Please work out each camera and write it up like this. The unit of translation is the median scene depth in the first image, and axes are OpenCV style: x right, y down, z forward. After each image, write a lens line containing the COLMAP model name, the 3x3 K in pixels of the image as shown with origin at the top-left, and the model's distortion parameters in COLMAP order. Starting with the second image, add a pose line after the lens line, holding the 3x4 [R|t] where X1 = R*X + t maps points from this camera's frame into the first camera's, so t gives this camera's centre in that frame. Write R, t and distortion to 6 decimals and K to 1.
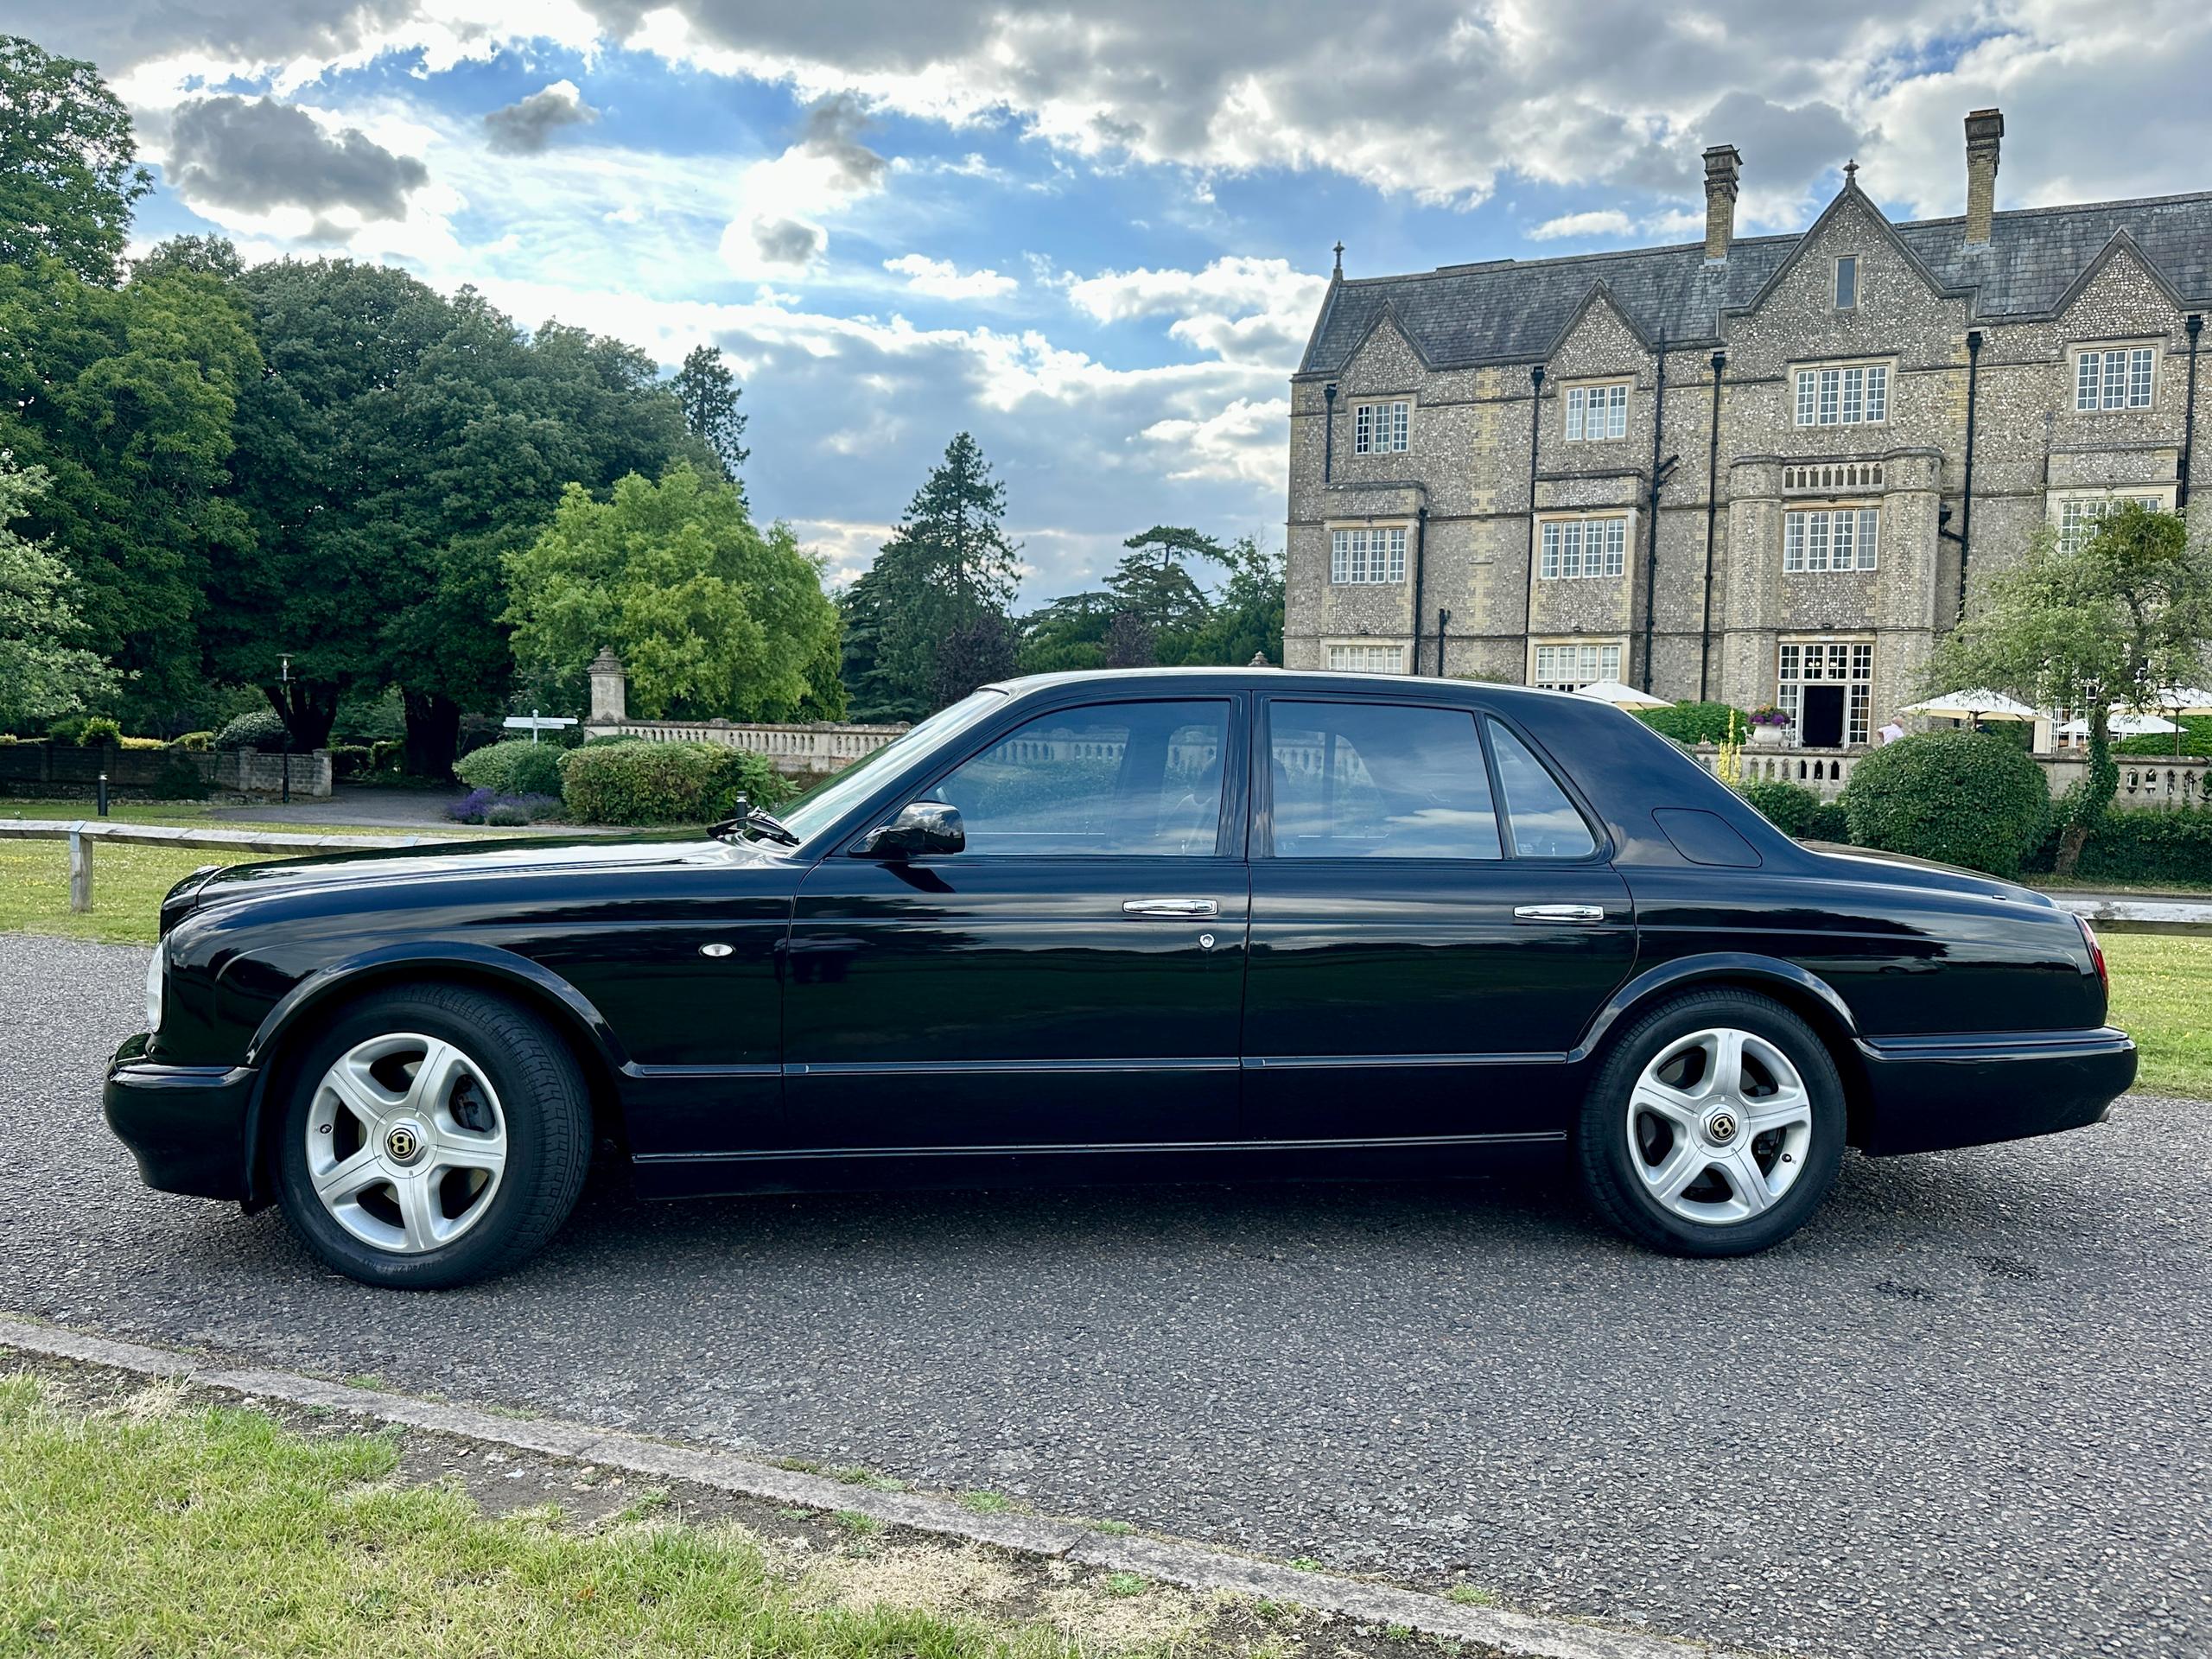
lens RADIAL K [[1814.2, 0, 1106.0], [0, 1814.2, 829.5], [0, 0, 1]] dist [0.098803, -0.170136]
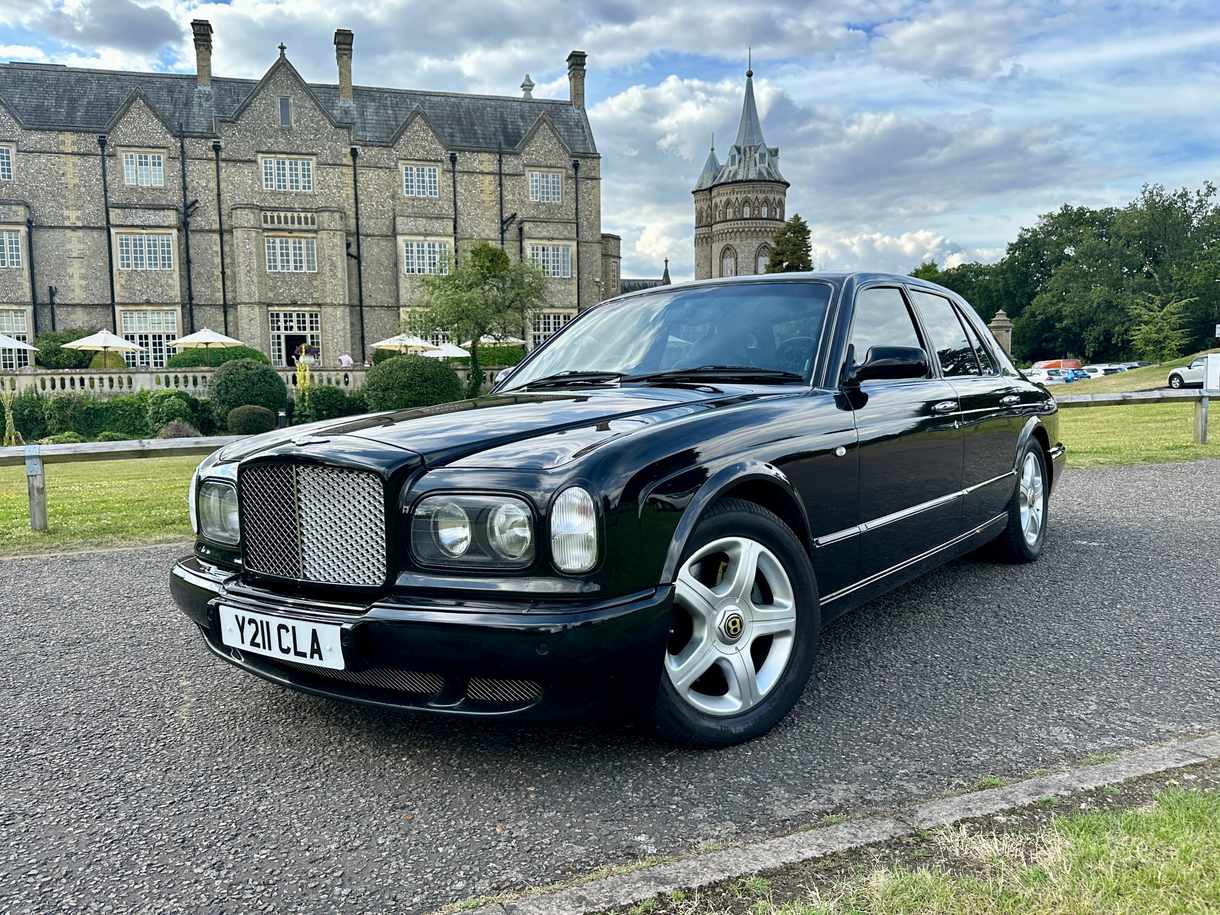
lens RADIAL K [[1000.6, 0, 610.0], [0, 1000.6, 457.5], [0, 0, 1]] dist [0.098803, -0.170136]
pose [[0.716991, -0.091504, 0.691051, -0.089667], [0.066576, 0.995804, 0.062783, 0.001051], [-0.693896, 0.000992, 0.720074, 0.057164]]
